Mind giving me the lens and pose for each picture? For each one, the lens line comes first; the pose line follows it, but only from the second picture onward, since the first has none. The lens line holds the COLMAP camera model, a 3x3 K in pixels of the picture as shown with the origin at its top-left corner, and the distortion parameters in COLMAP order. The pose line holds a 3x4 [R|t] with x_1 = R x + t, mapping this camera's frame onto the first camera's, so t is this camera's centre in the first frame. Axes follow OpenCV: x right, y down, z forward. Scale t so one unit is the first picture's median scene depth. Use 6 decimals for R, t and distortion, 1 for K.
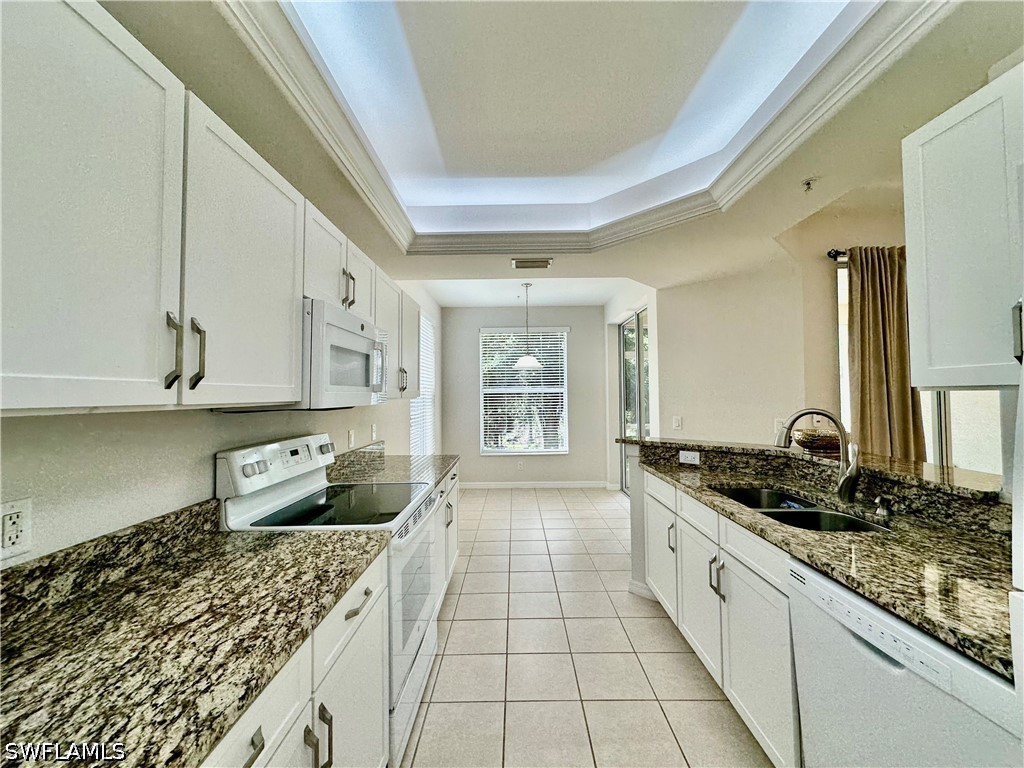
lens RADIAL K [[407.0, 0, 512.0], [0, 407.0, 384.0], [0, 0, 1]] dist [-0.004029, 0.000068]
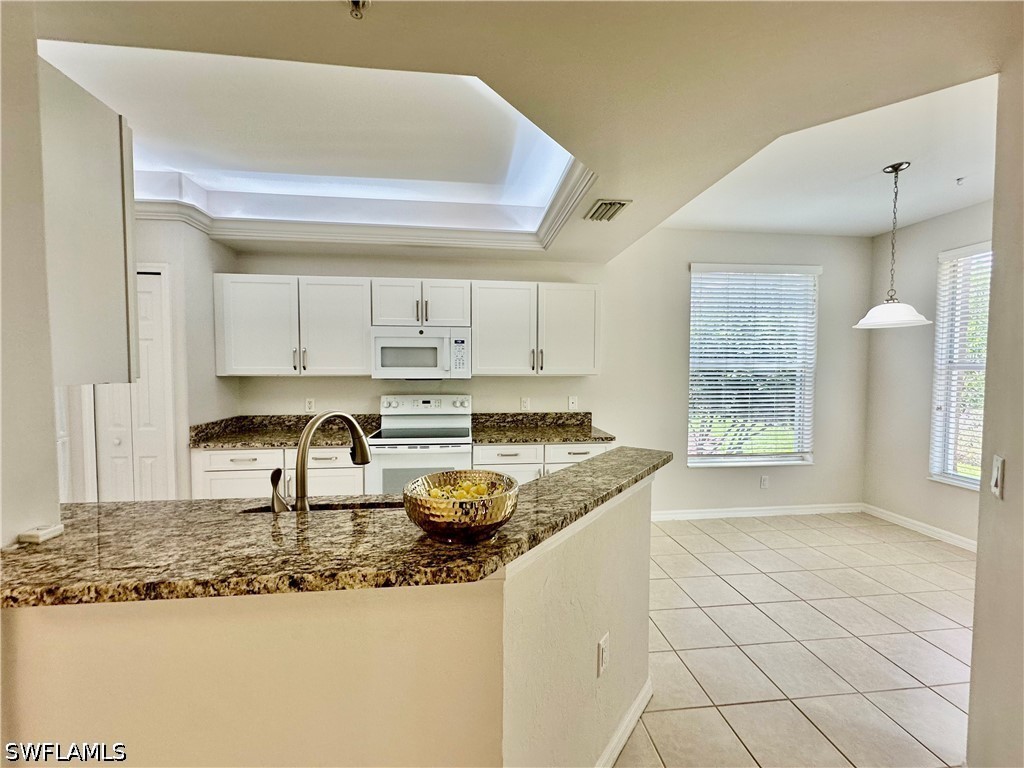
lens RADIAL K [[407.0, 0, 512.0], [0, 407.0, 384.0], [0, 0, 1]] dist [-0.004029, 0.000068]
pose [[0.111004, 0.049144, -0.992604, 2.278211], [0.022578, 0.998394, 0.051956, -0.007827], [0.993563, -0.028178, 0.109716, 1.969606]]
